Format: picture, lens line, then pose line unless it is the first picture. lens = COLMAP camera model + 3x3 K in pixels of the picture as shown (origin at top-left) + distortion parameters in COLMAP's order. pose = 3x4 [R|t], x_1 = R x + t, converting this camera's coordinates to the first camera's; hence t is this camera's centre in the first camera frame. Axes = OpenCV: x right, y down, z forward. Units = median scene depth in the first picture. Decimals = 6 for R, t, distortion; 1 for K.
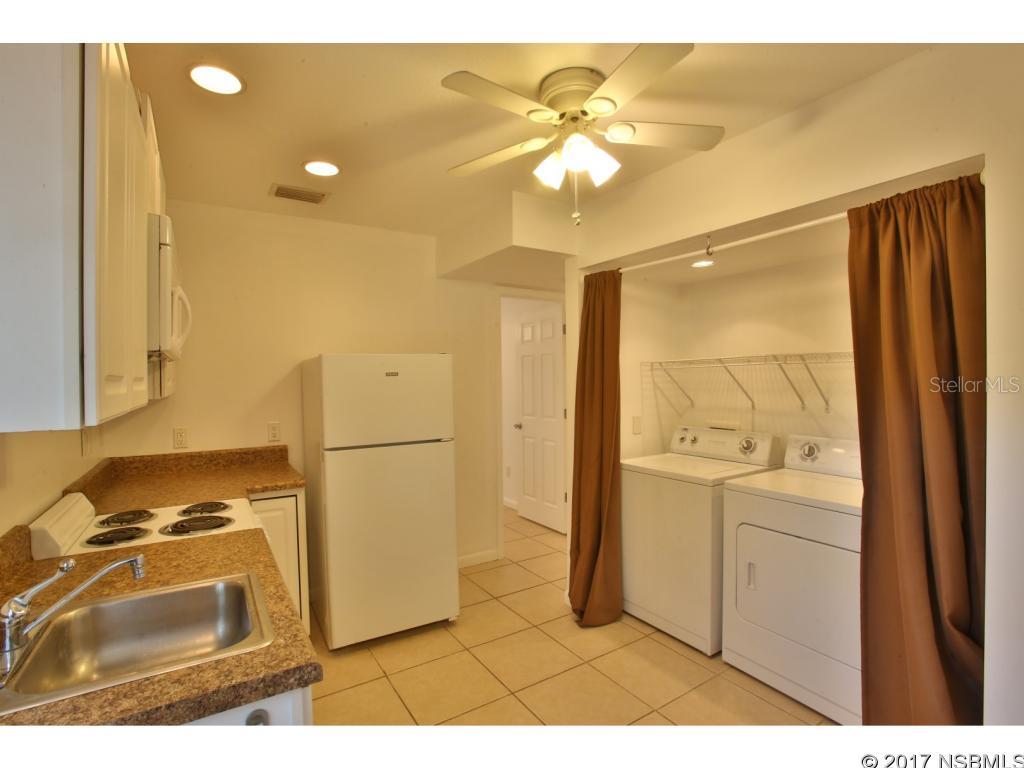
lens RADIAL K [[494.9, 0, 507.0], [0, 494.9, 384.3], [0, 0, 1]] dist [-0.055600, 0.017884]
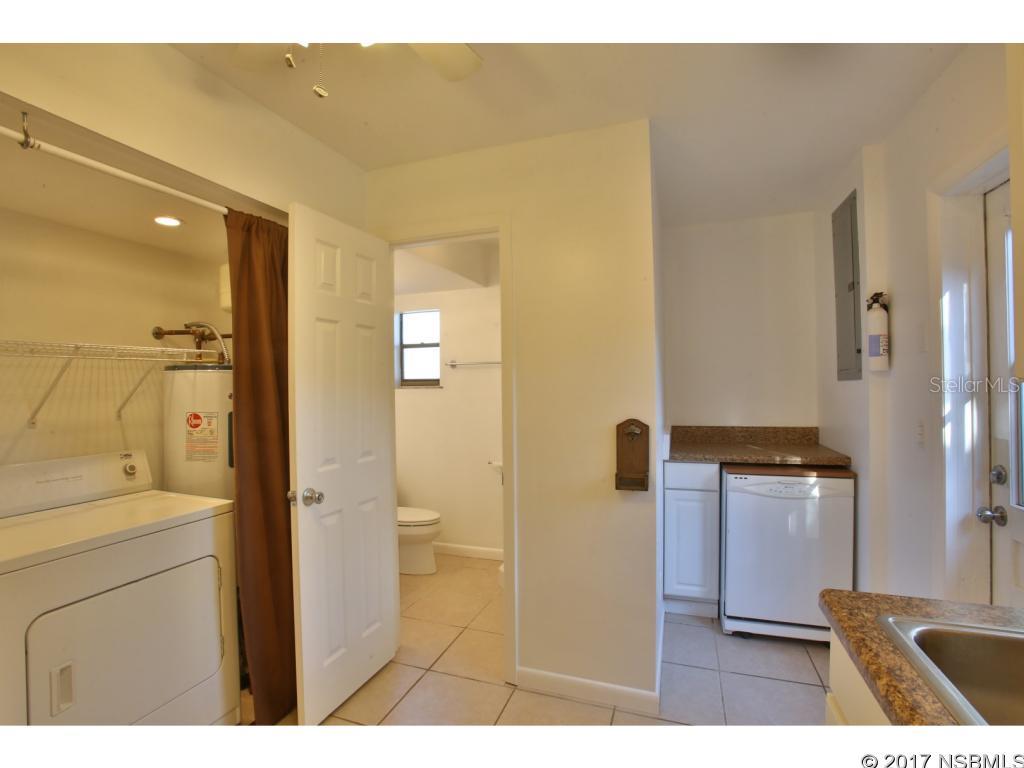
lens RADIAL K [[494.9, 0, 507.0], [0, 494.9, 384.3], [0, 0, 1]] dist [-0.055600, 0.017884]
pose [[-0.610708, 0.027676, 0.791372, -0.351391], [0.032456, 0.999424, -0.009905, 0.027742], [-0.791191, 0.019636, -0.611254, 0.943269]]
